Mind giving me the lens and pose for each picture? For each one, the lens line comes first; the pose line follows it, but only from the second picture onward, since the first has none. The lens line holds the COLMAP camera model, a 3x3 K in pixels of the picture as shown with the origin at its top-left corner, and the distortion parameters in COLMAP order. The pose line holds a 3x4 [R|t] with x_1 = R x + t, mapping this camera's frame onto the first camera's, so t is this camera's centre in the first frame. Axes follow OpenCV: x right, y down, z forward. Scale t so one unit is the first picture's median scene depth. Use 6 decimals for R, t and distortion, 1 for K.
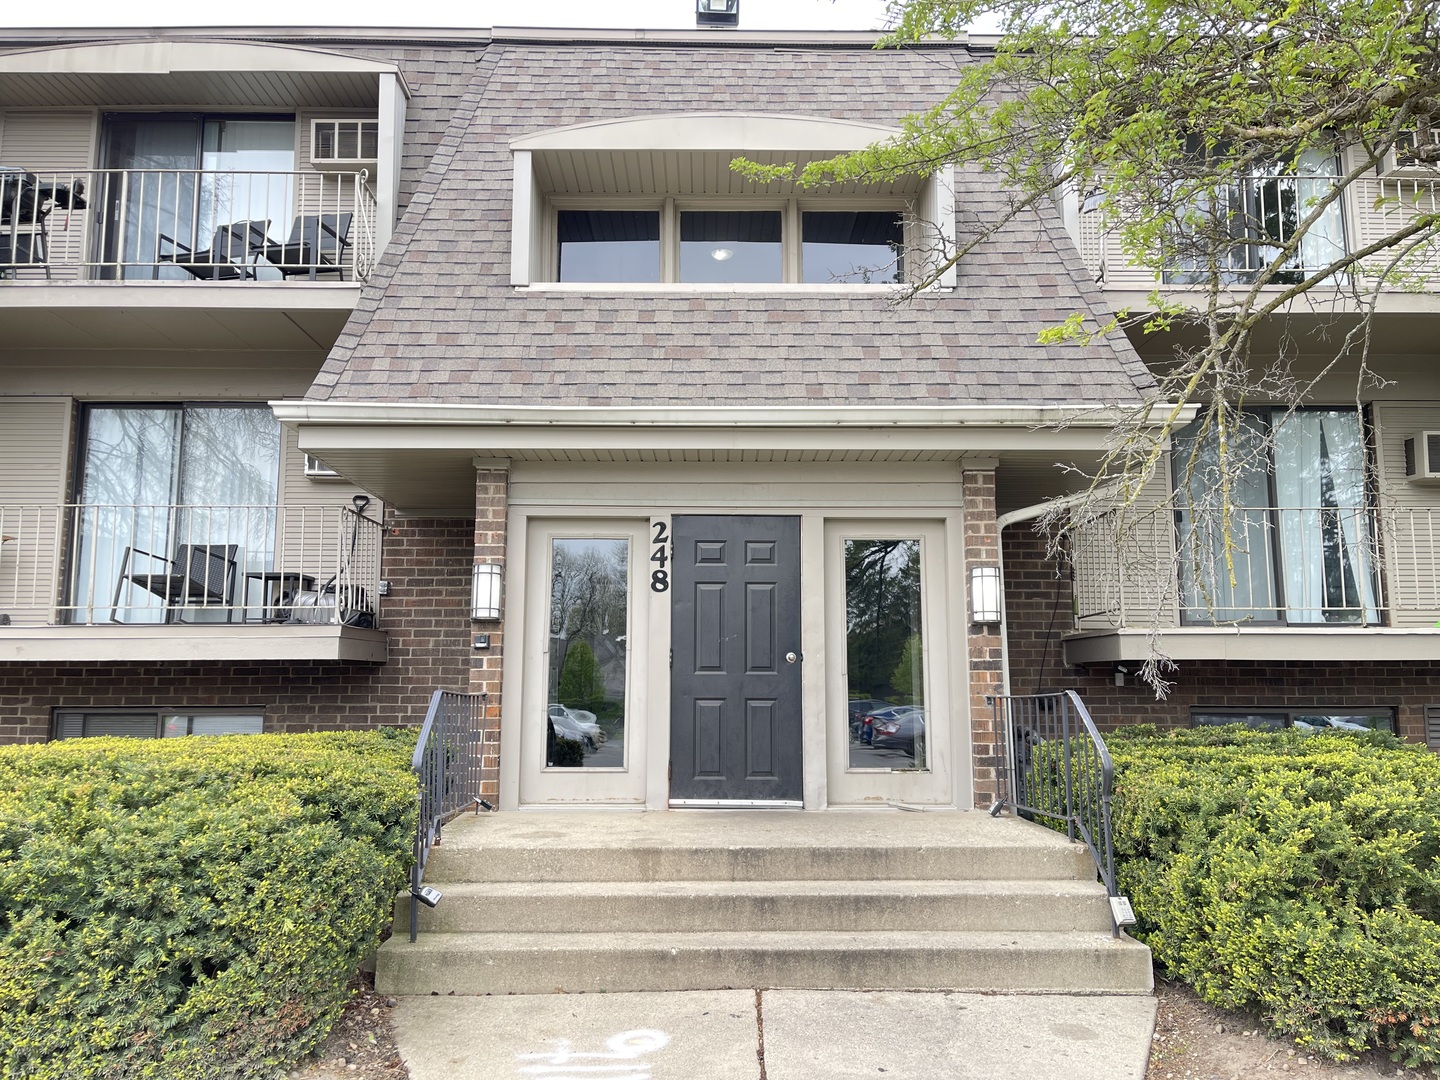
lens RADIAL K [[1100.3, 0, 720.0], [0, 1100.3, 540.0], [0, 0, 1]] dist [0.063531, -0.075444]
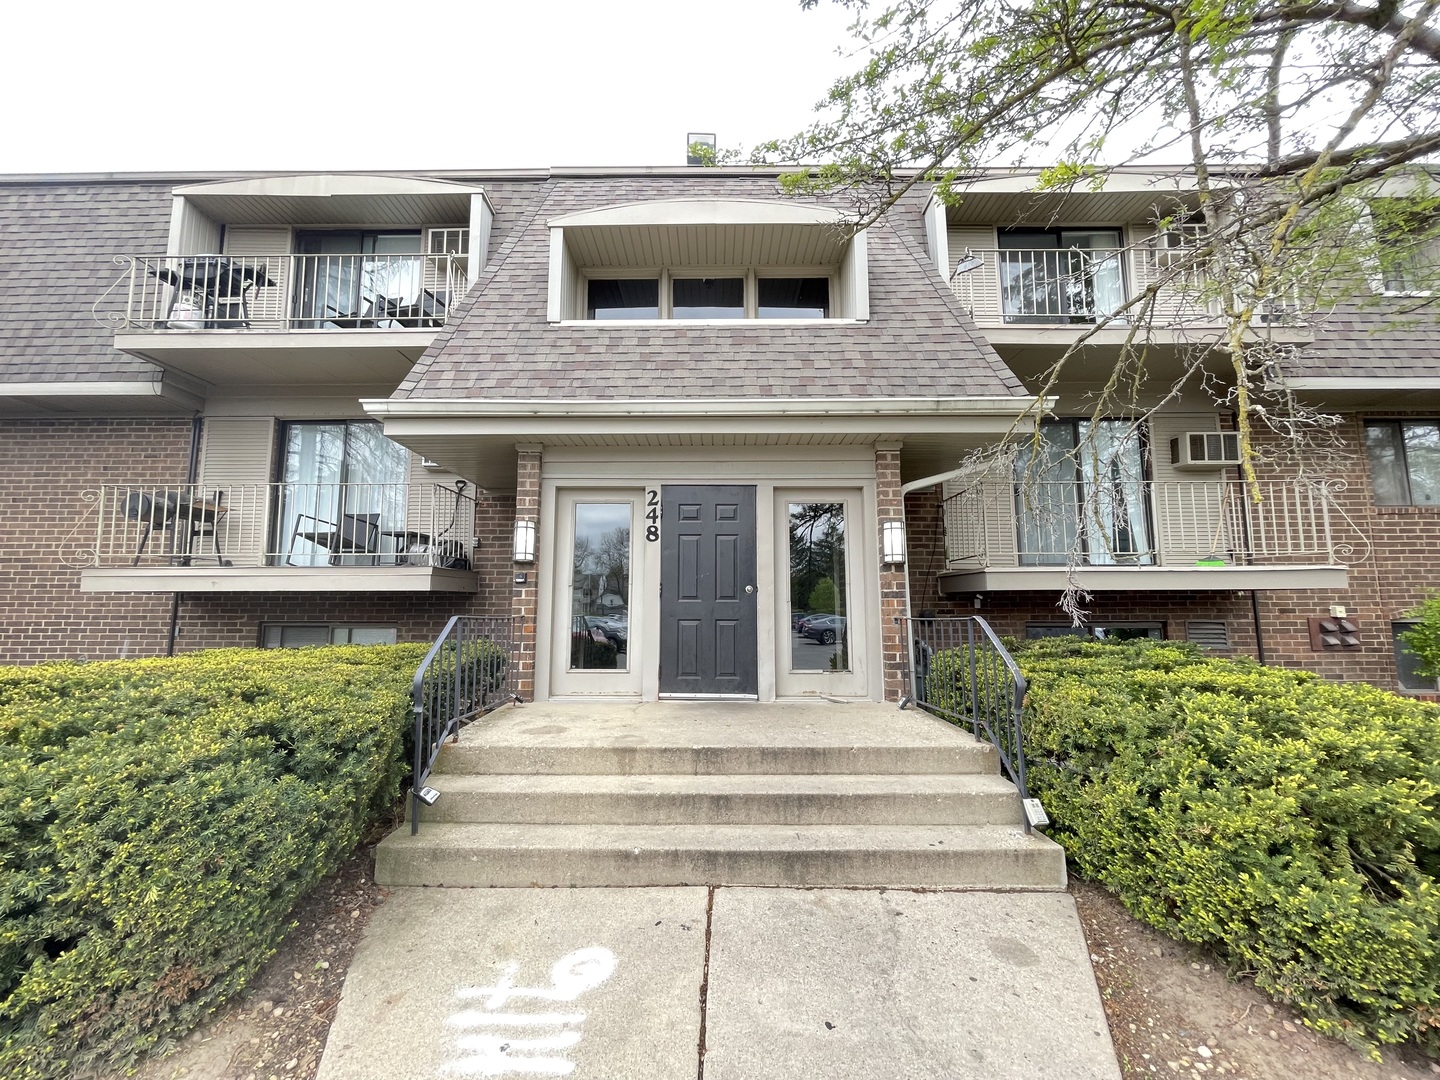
lens RADIAL K [[577.2, 0, 708.8], [0, 577.2, 539.8], [0, 0, 1]] dist [-0.001404, -0.000853]
pose [[0.999746, -0.003100, -0.022303, 0.031198], [0.003567, 0.999775, 0.020918, 0.030818], [0.022233, -0.020992, 0.999532, 0.291805]]
